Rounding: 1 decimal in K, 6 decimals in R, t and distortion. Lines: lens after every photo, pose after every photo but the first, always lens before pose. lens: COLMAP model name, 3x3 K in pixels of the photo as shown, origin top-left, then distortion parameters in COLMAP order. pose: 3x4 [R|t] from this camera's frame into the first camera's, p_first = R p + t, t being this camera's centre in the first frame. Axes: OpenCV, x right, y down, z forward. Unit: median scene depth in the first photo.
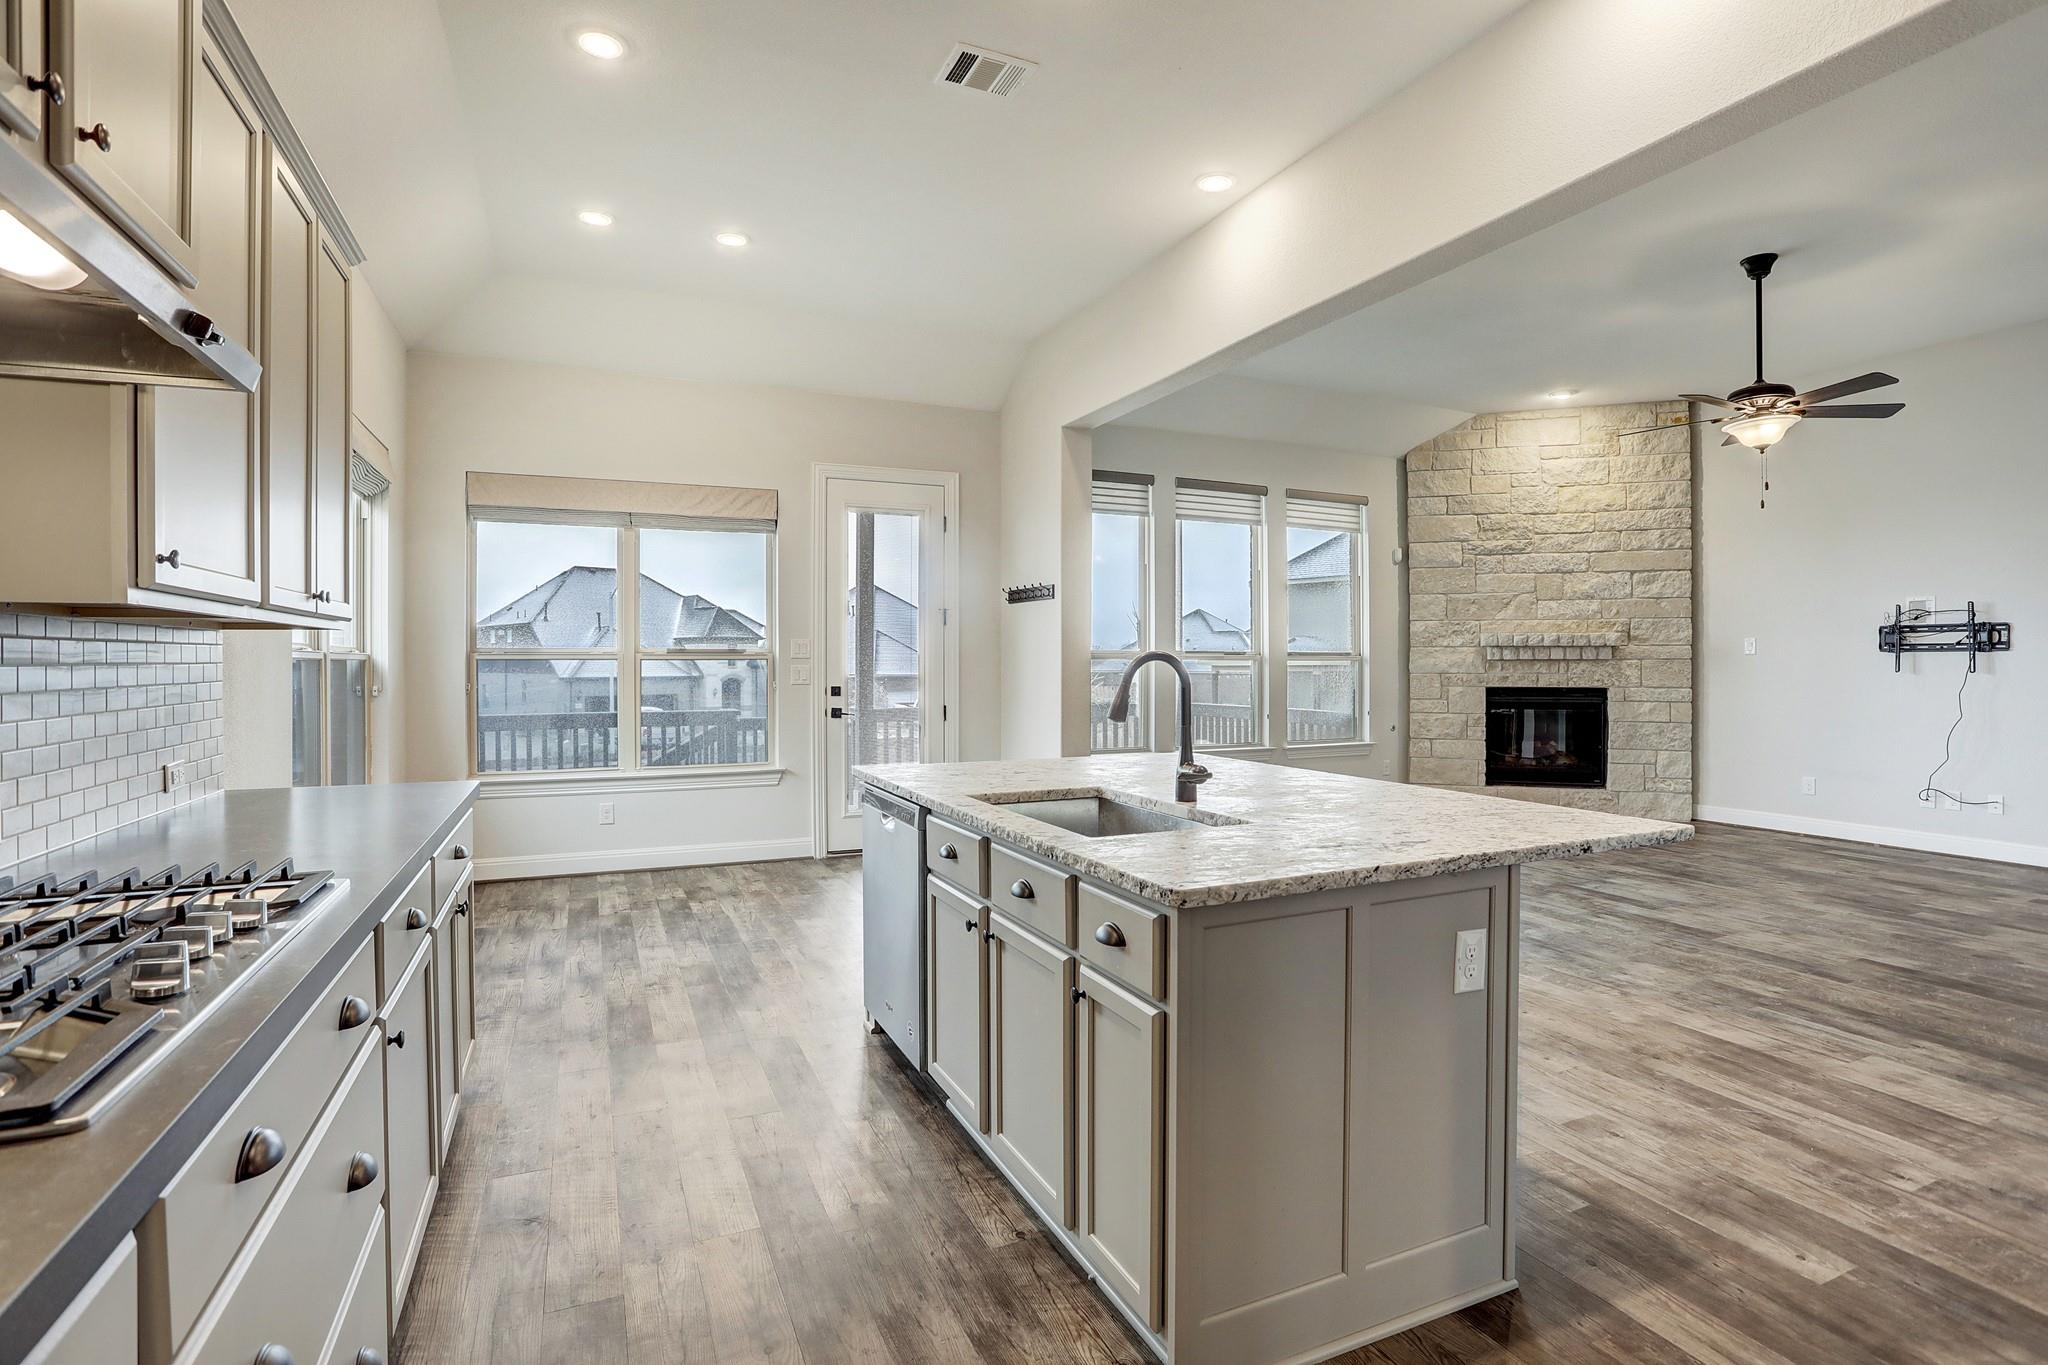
lens RADIAL K [[999.8, 0, 1016.4], [0, 999.8, 661.3], [0, 0, 1]] dist [-0.070219, 0.030098]
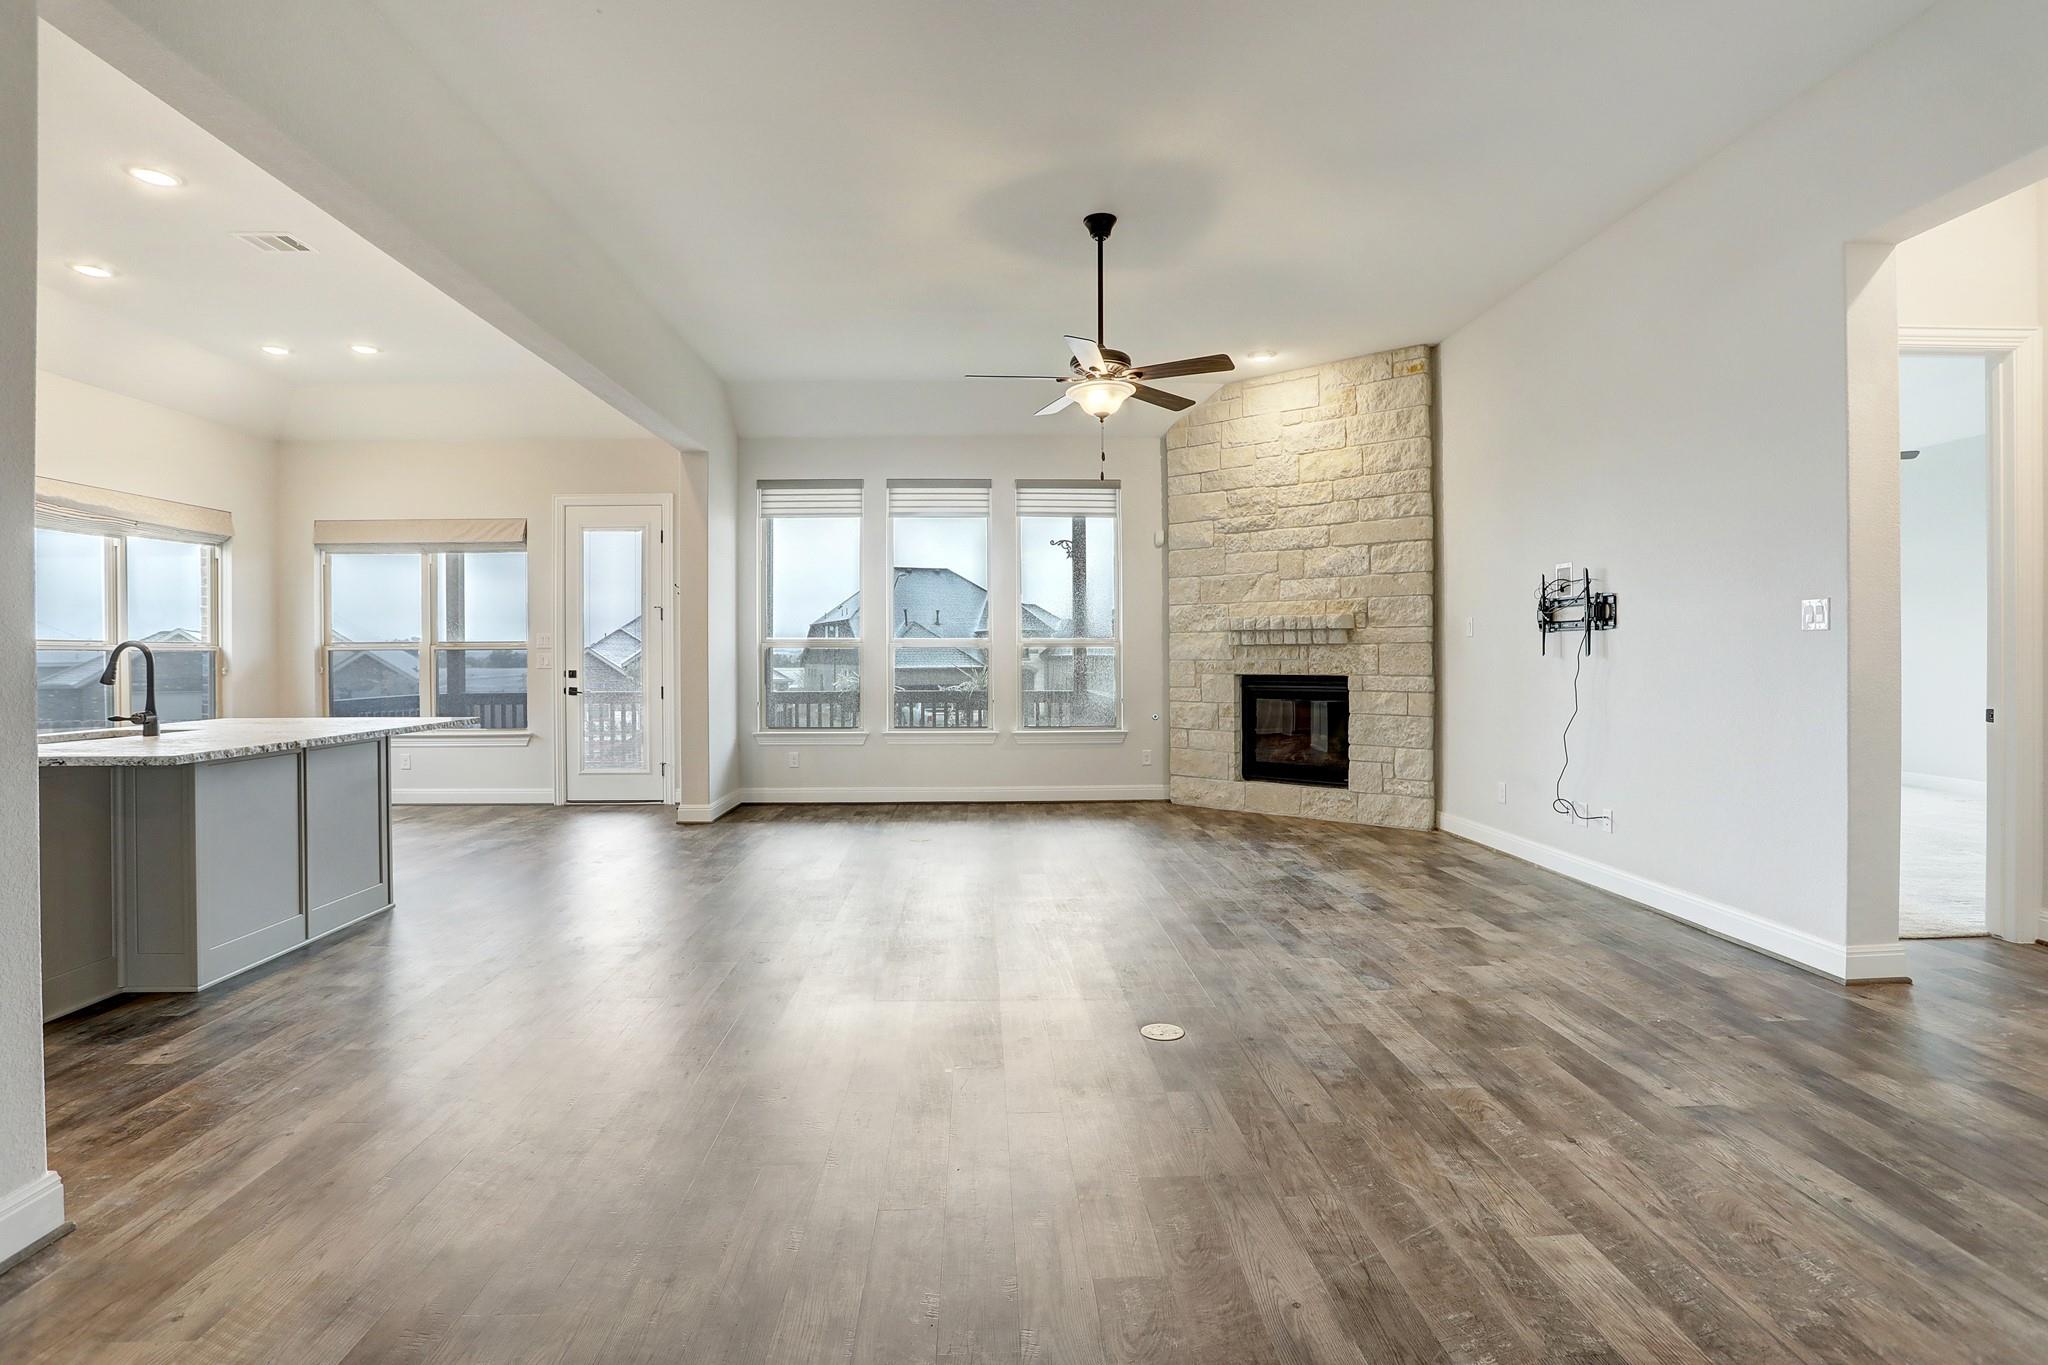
lens RADIAL K [[1009.2, 0, 1032.8], [0, 1009.2, 659.7], [0, 0, 1]] dist [-0.107500, 0.066196]
pose [[0.926581, -0.002141, -0.376089, 0.699115], [0.004589, 0.999974, 0.005615, 0.006162], [0.376067, -0.006929, 0.926566, 0.049439]]
